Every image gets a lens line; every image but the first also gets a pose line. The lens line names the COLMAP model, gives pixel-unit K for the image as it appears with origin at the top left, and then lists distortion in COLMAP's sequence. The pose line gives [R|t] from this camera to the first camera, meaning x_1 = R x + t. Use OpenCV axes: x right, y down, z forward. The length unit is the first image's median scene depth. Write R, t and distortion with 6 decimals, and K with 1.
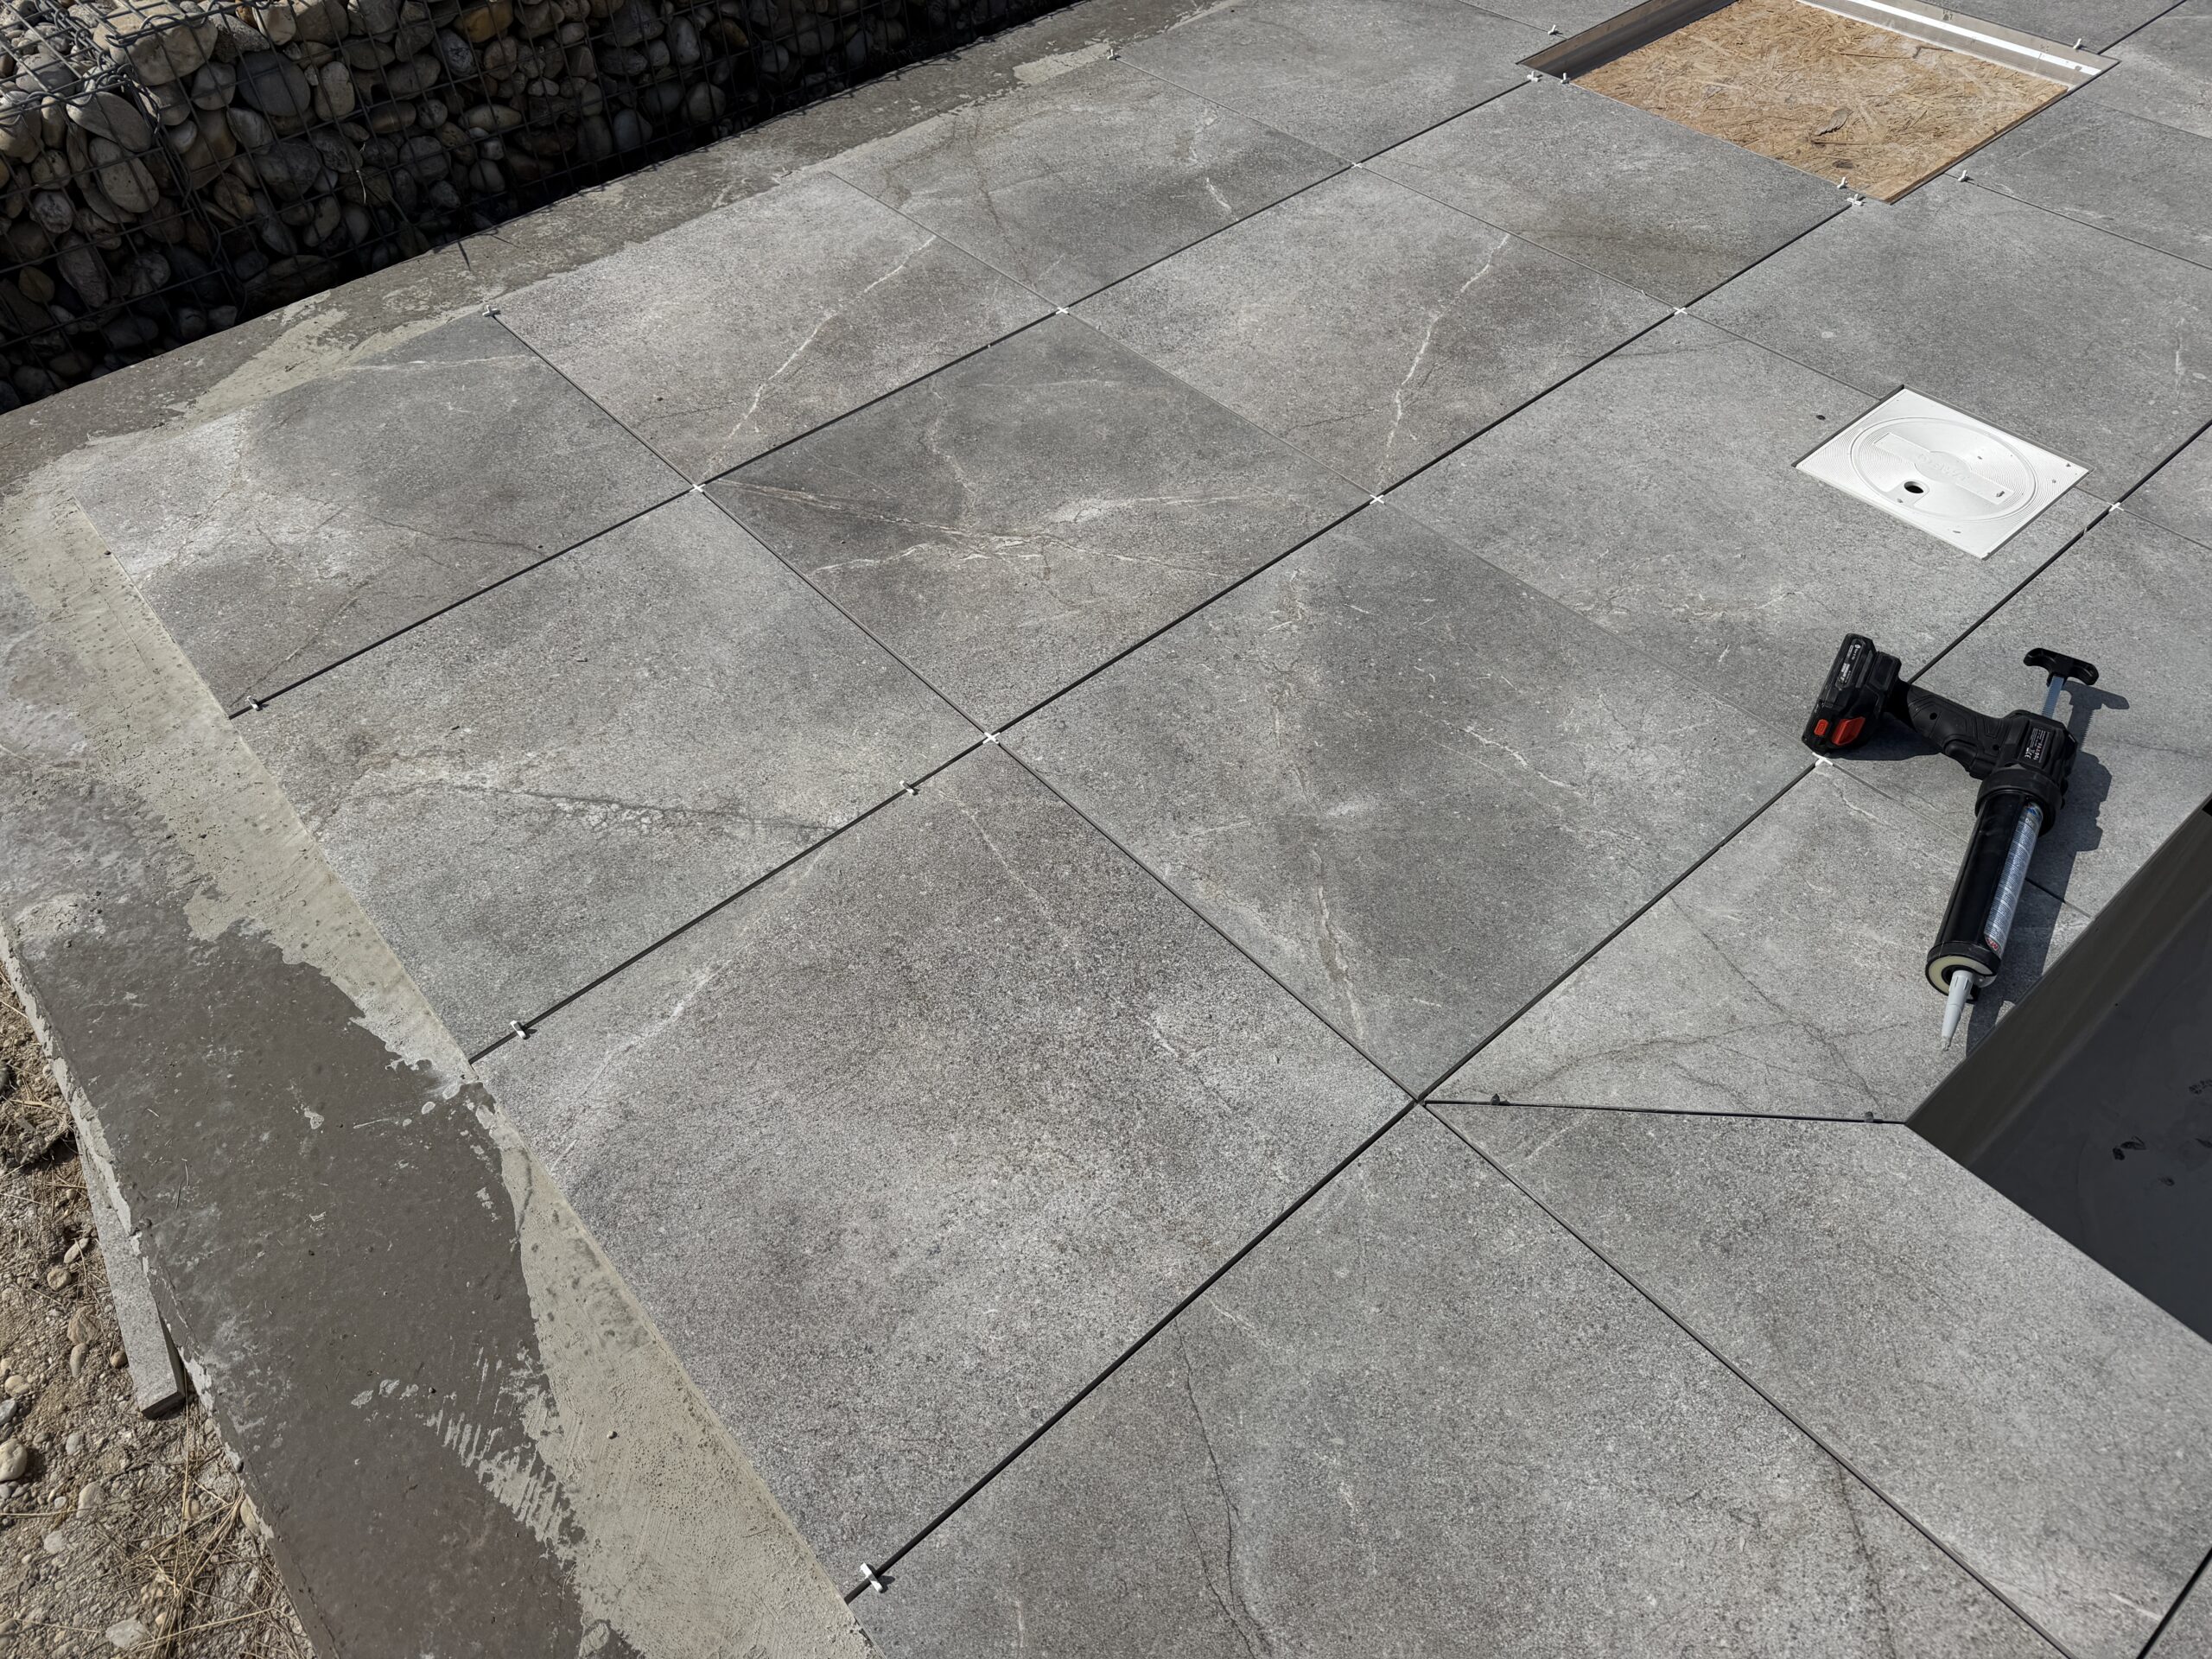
lens RADIAL K [[1554.4, 0, 1106.0], [0, 1554.4, 829.5], [0, 0, 1]] dist [0.040905, -0.055206]
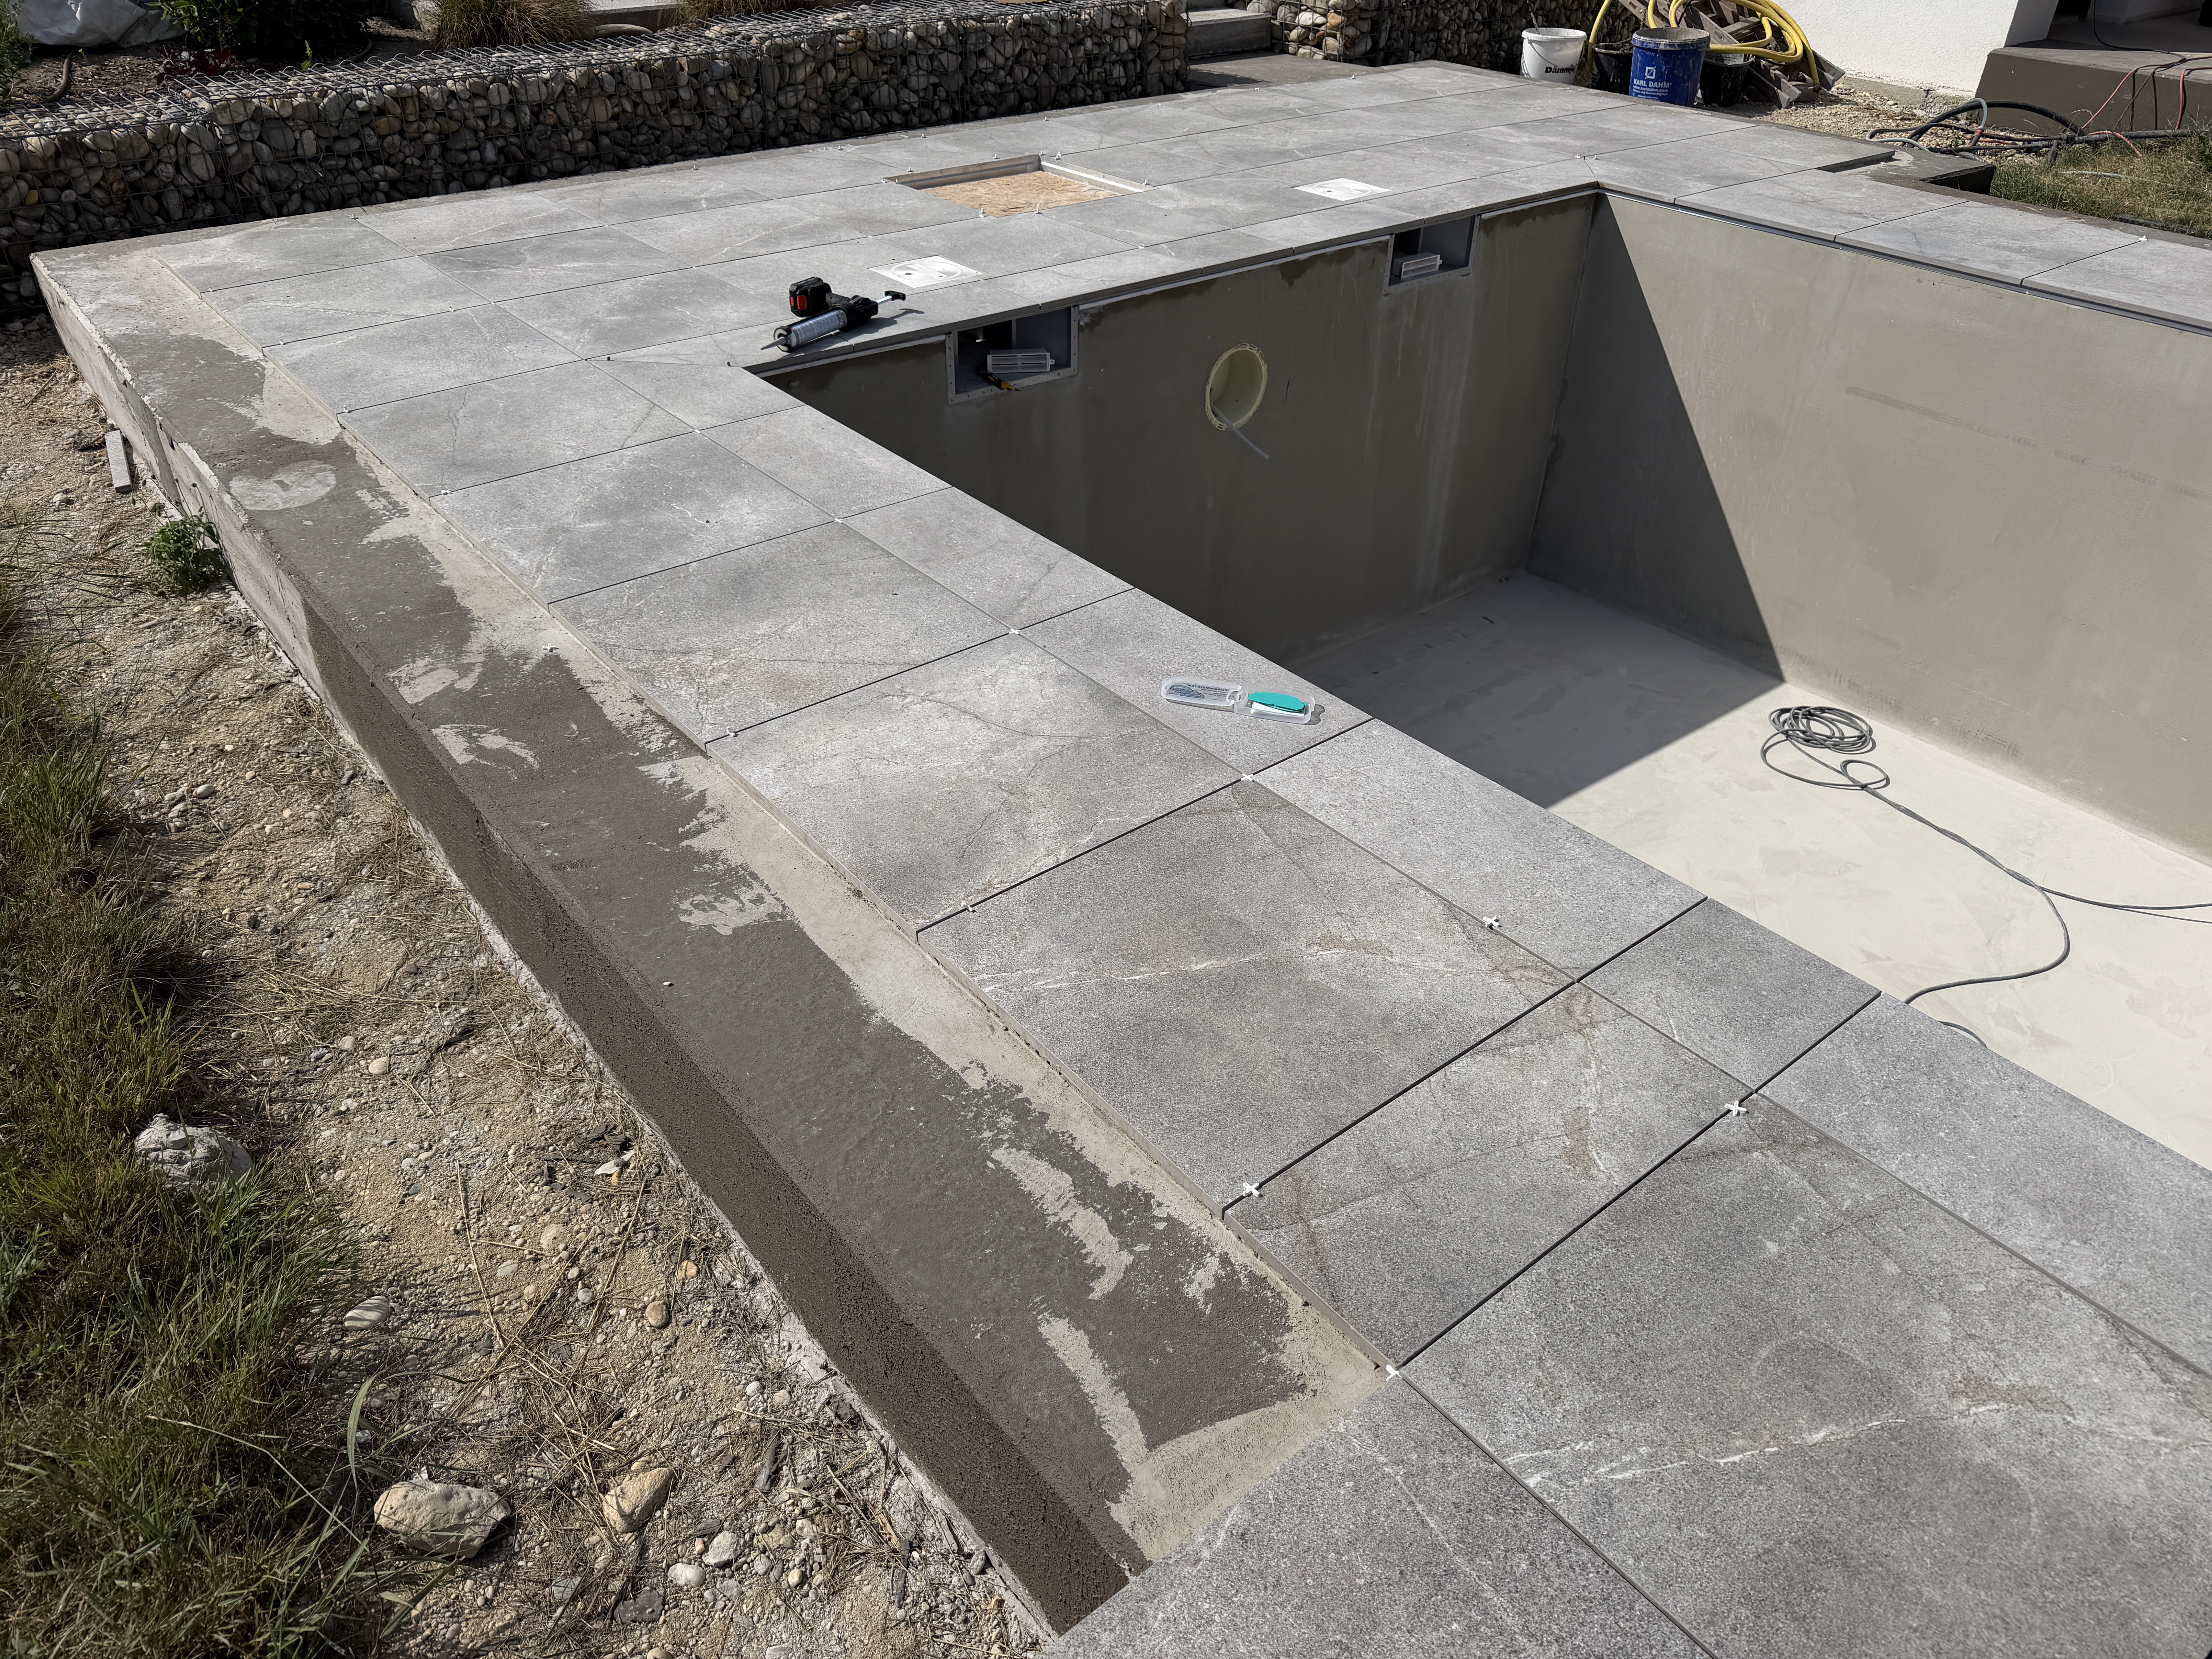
lens RADIAL K [[1554.4, 0, 1106.0], [0, 1554.4, 829.5], [0, 0, 1]] dist [0.040905, -0.055206]
pose [[0.998287, 0.058480, 0.001758, 0.680947], [-0.056337, 0.968939, -0.240797, 0.934460], [-0.015785, 0.240285, 0.970574, -0.912360]]
